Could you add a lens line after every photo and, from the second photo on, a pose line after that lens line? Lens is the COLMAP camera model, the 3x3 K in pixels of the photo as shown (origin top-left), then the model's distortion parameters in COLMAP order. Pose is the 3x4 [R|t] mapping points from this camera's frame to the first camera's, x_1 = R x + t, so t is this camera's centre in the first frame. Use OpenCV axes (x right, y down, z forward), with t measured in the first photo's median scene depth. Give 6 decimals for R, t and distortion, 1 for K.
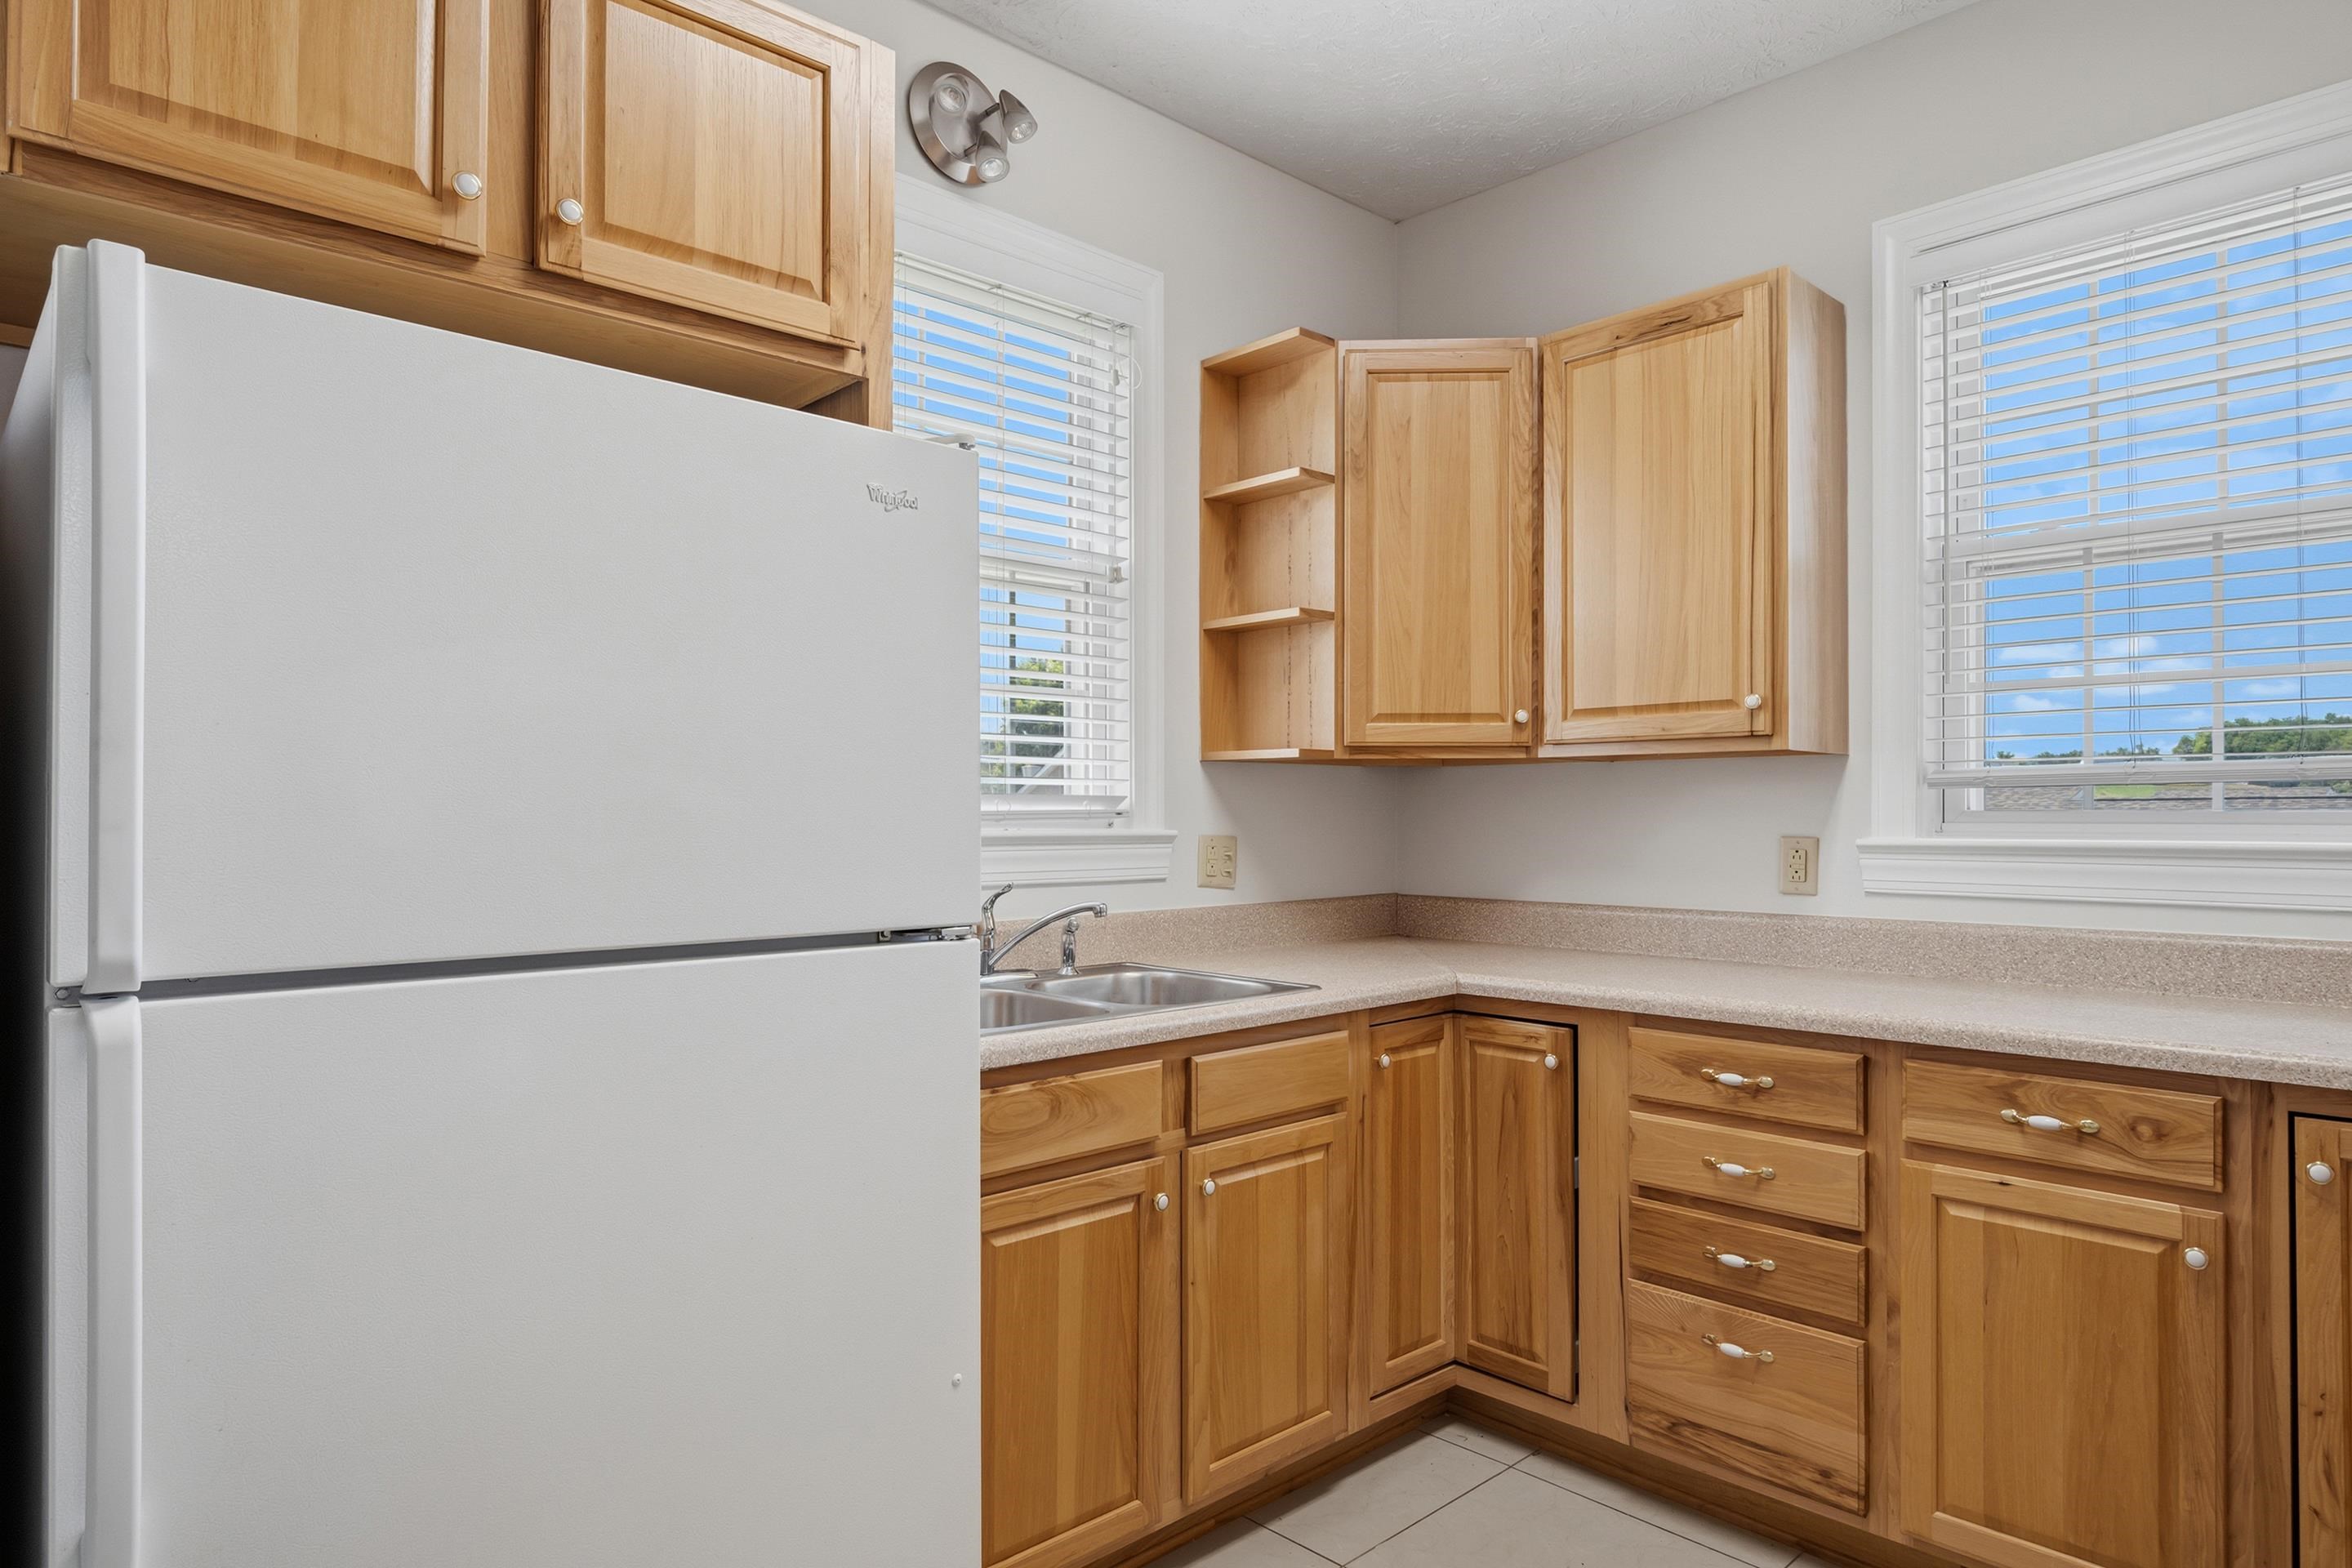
lens RADIAL K [[1302.8, 0, 1179.3], [0, 1302.8, 808.0], [0, 0, 1]] dist [-0.014012, -0.003585]
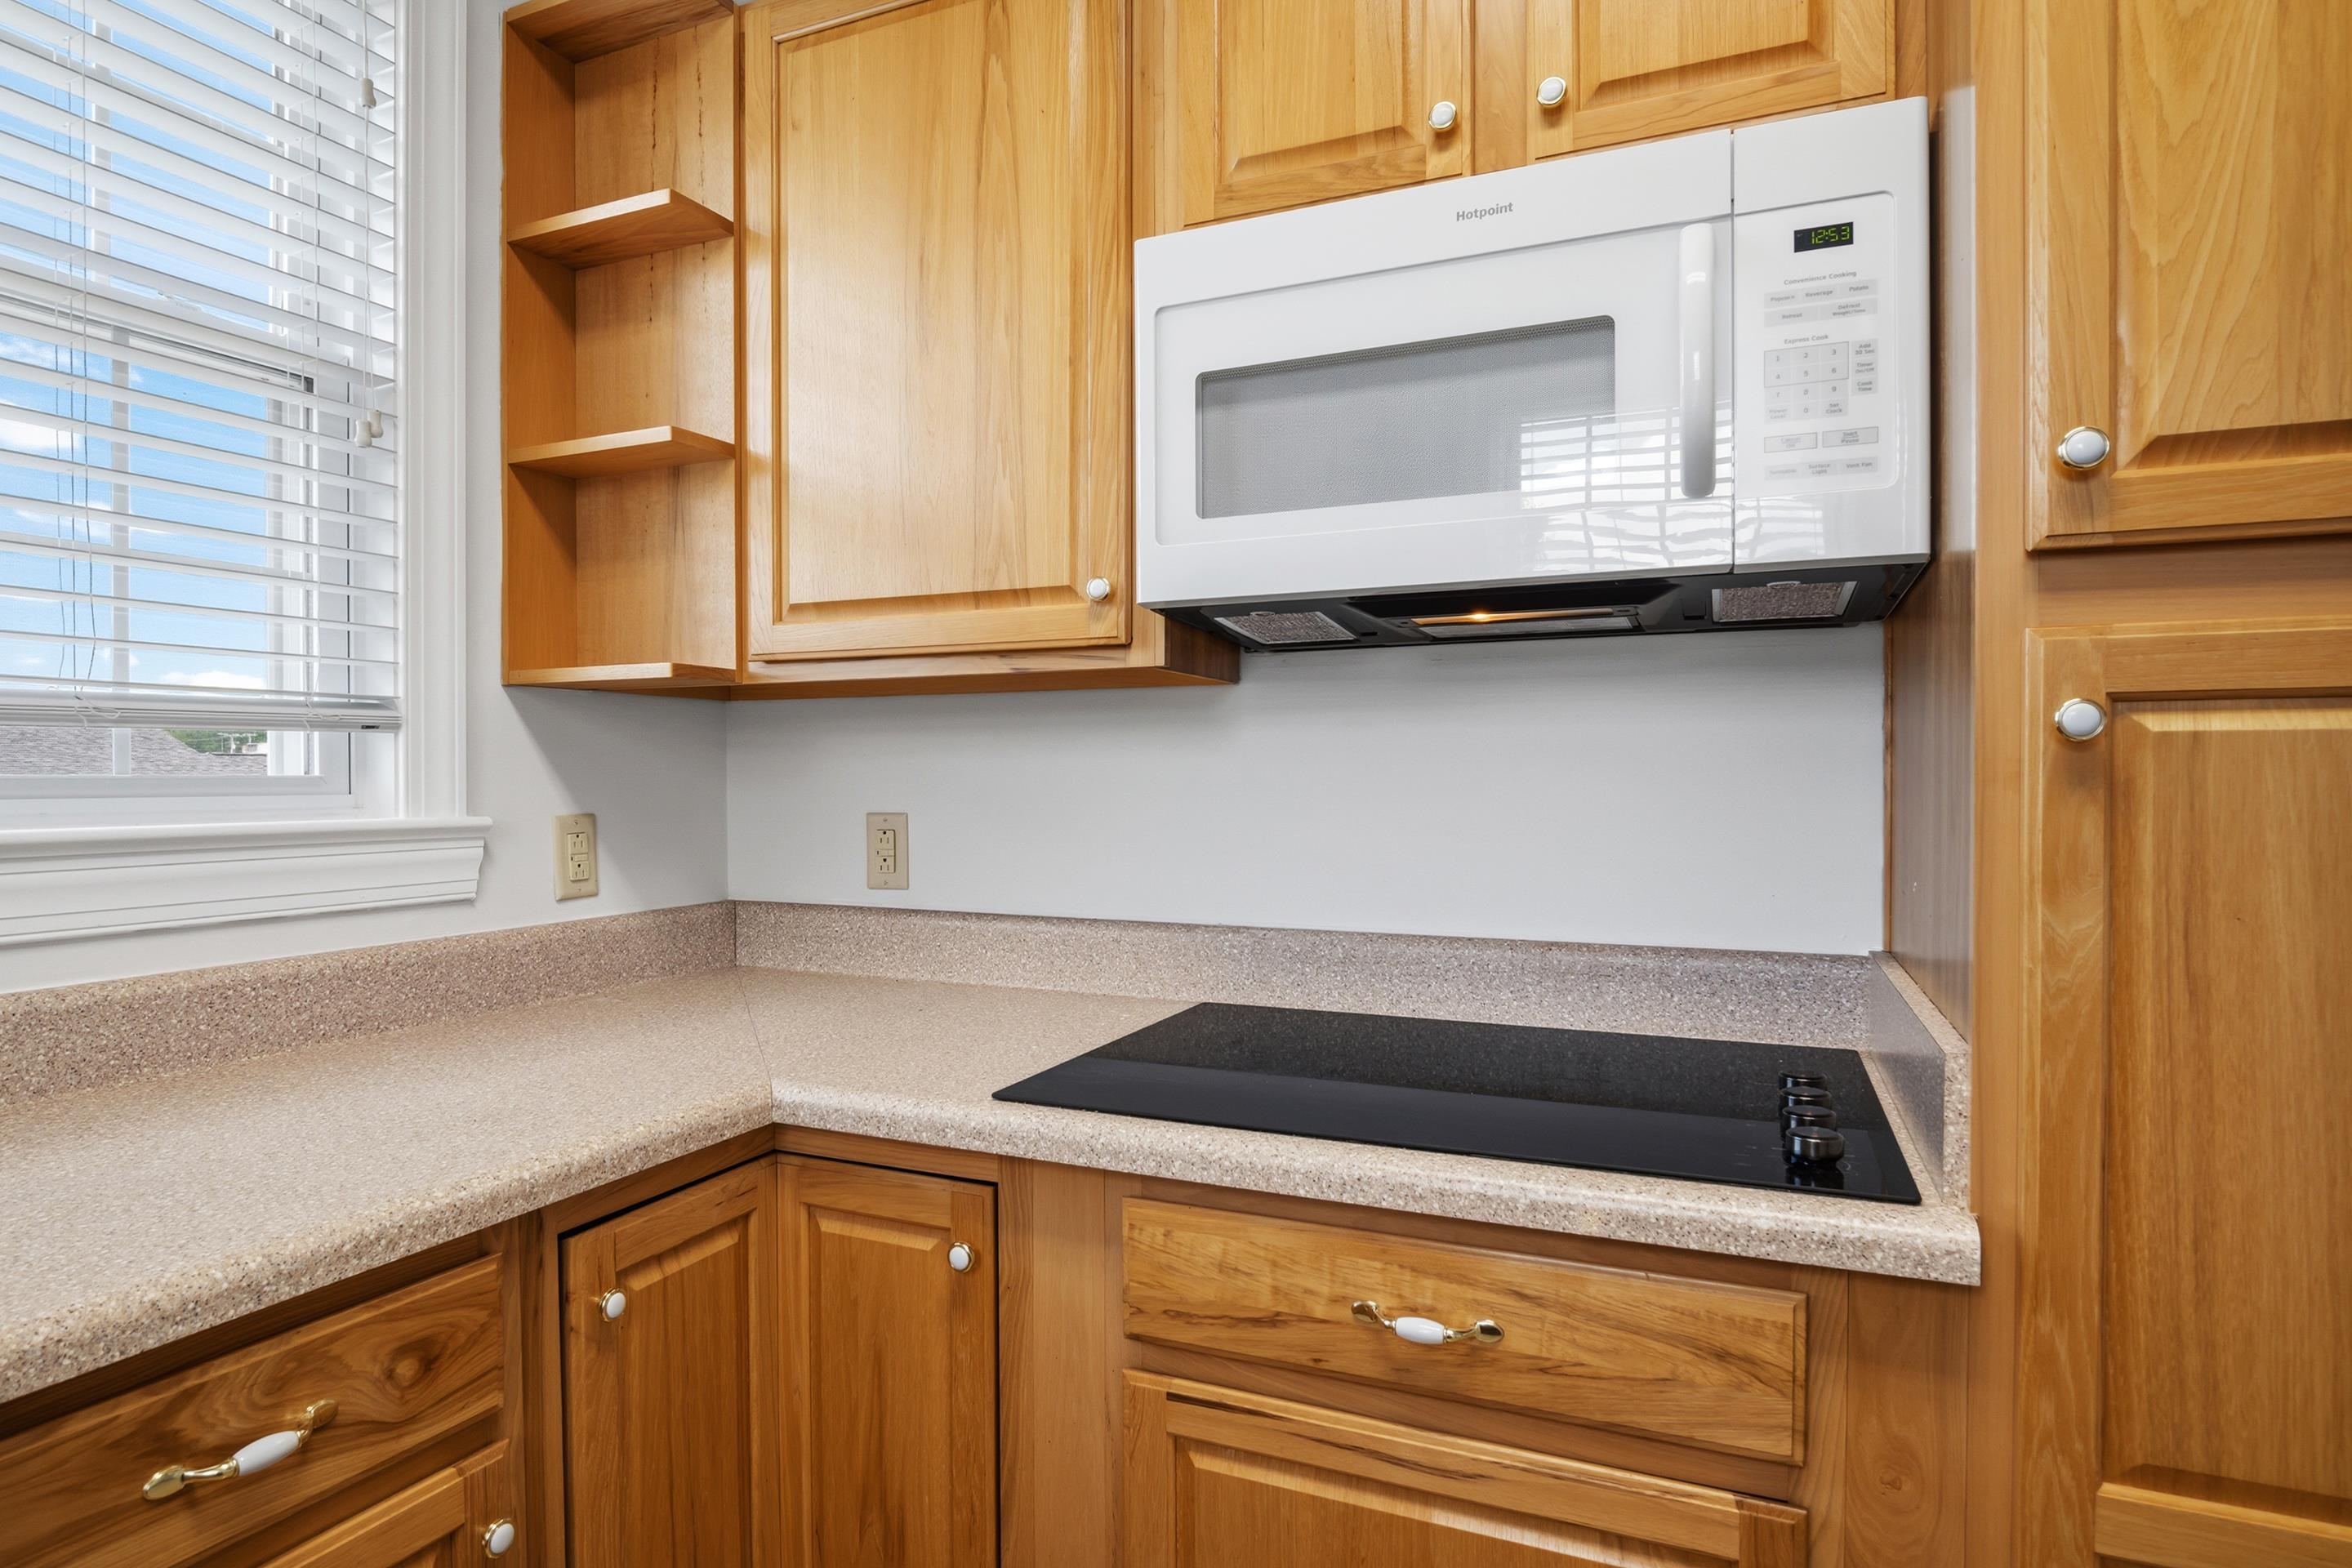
lens RADIAL K [[1302.8, 0, 1177.6], [0, 1302.8, 782.4], [0, 0, 1]] dist [-0.014012, -0.003585]
pose [[-0.378484, -0.010075, 0.925553, 0.088368], [-0.005929, 0.999947, 0.008460, -0.003299], [-0.925589, -0.002286, -0.378524, 0.659414]]
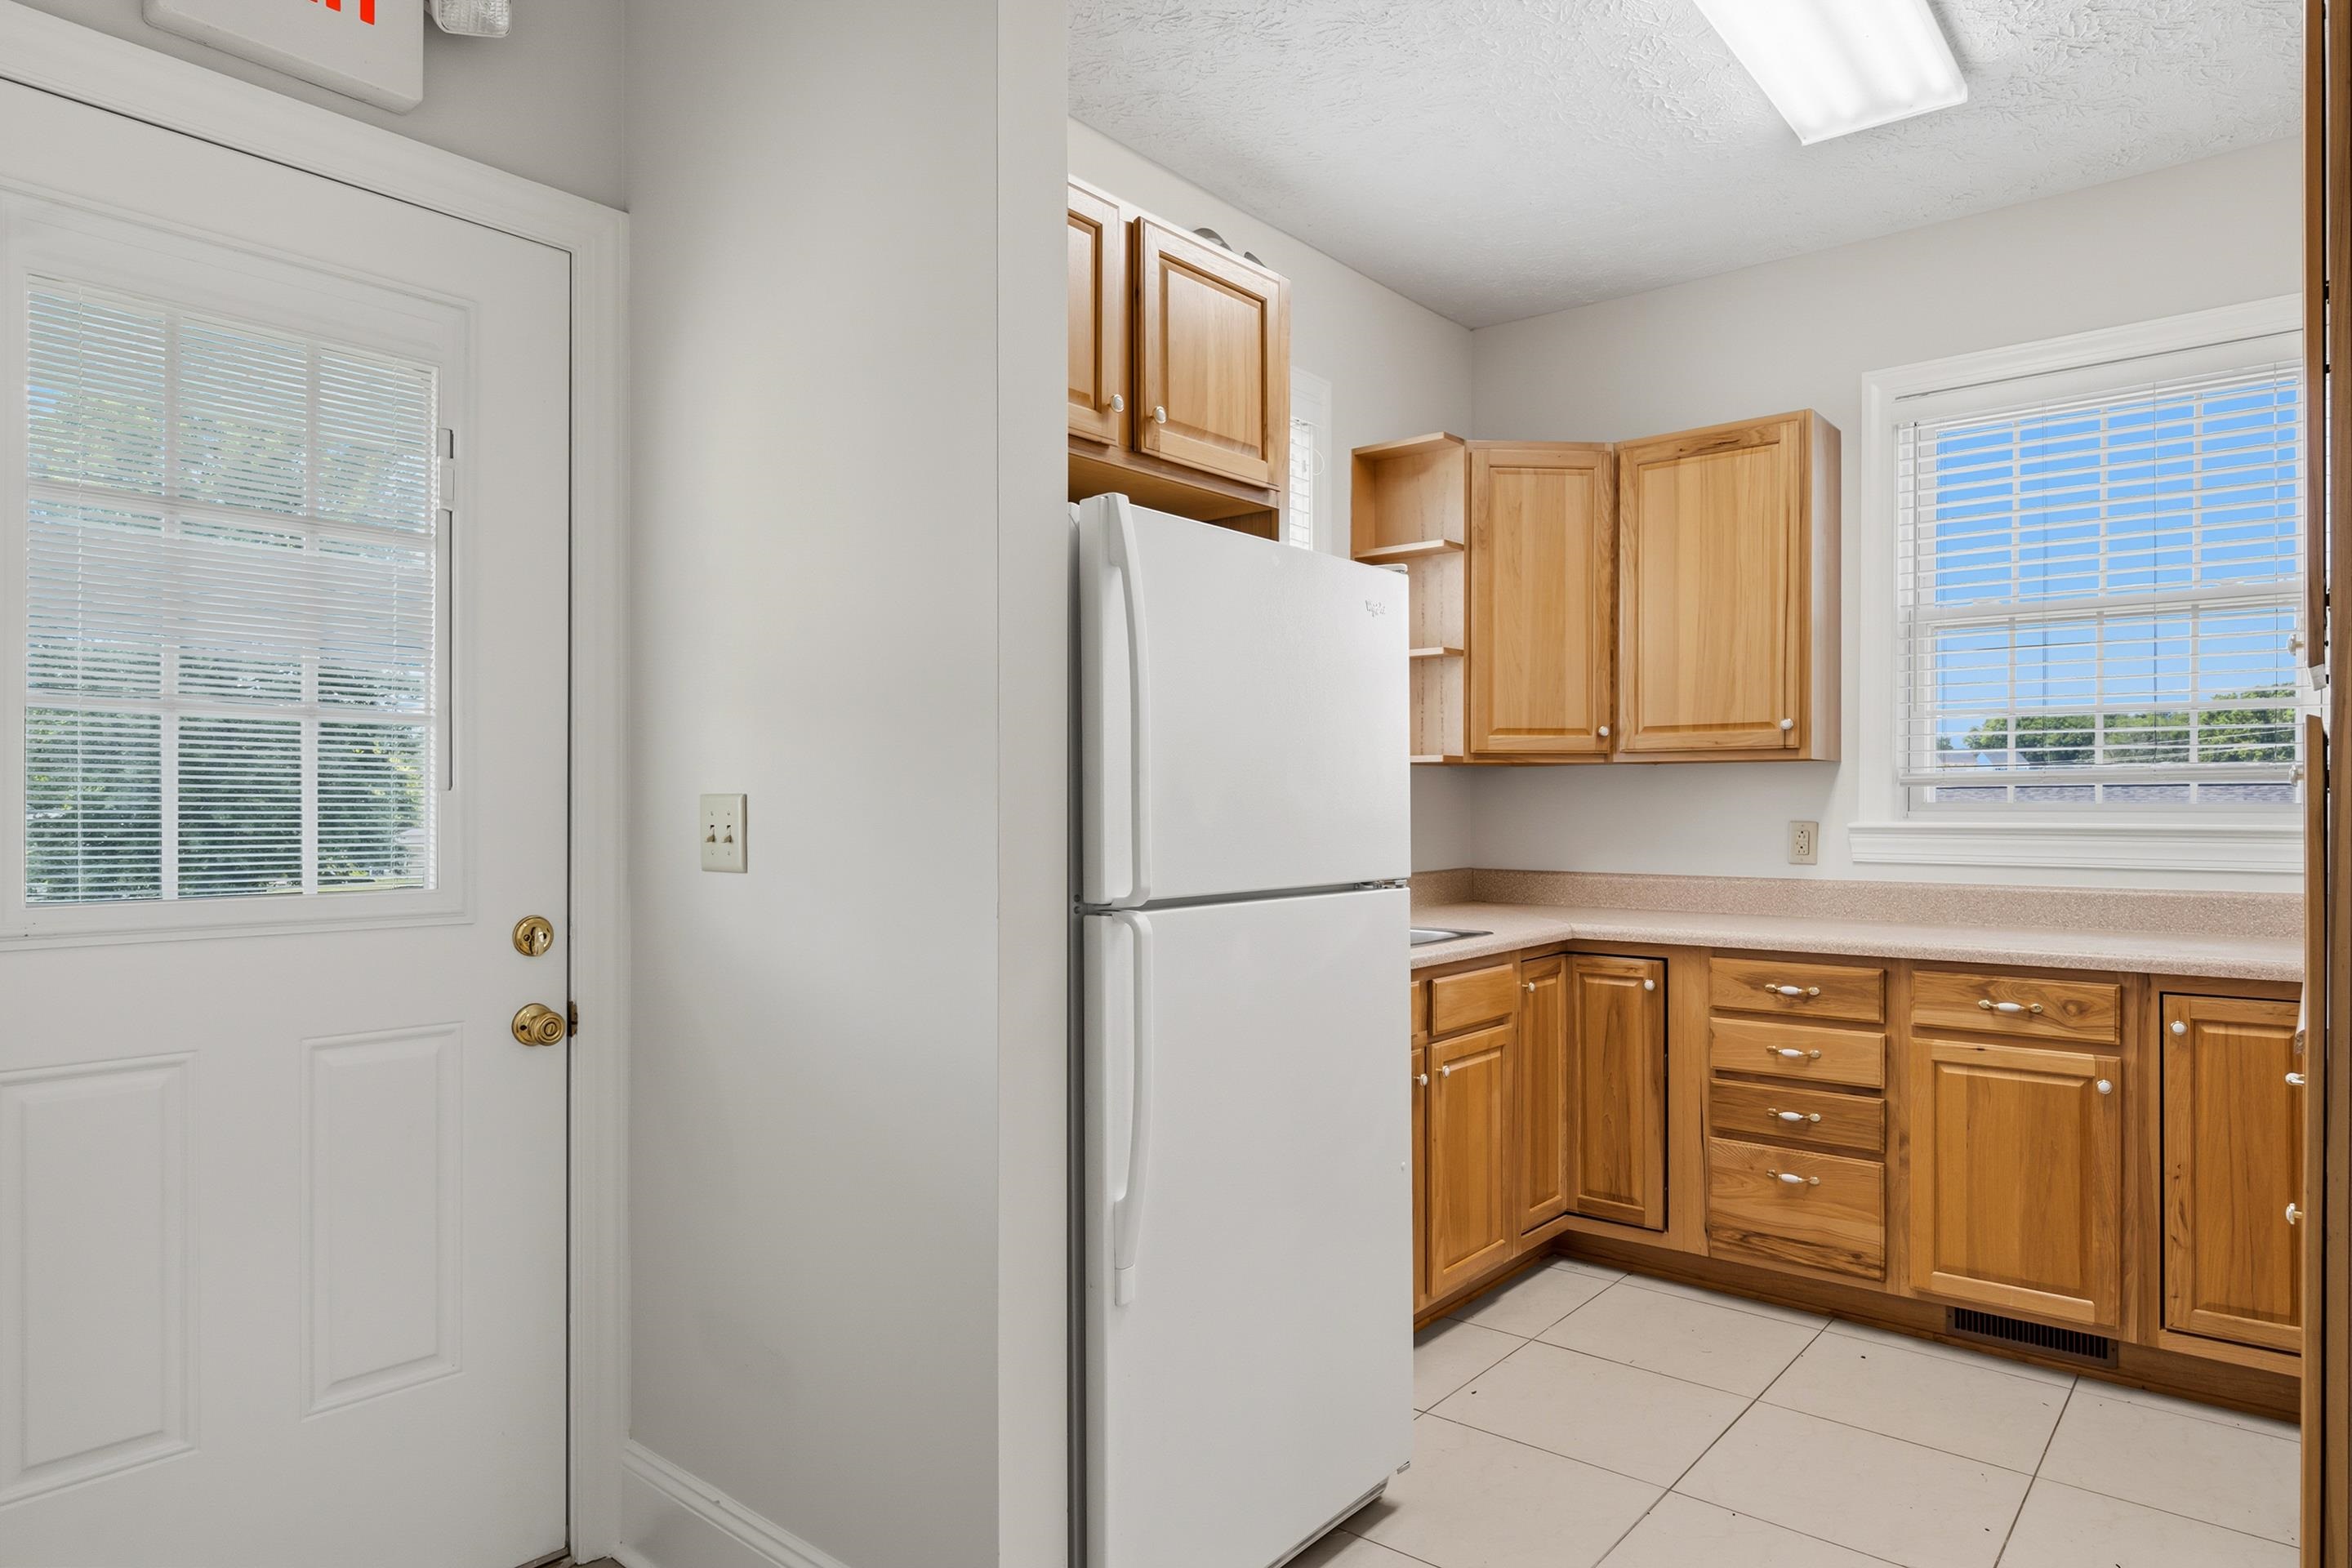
lens RADIAL K [[1337.0, 0, 1169.6], [0, 1337.0, 811.7], [0, 0, 1]] dist [-0.008807, -0.007873]
pose [[0.993480, -0.000835, 0.114007, -0.382182], [-0.000575, 0.999924, 0.012336, -0.005938], [-0.114009, -0.012321, 0.993403, -0.346827]]
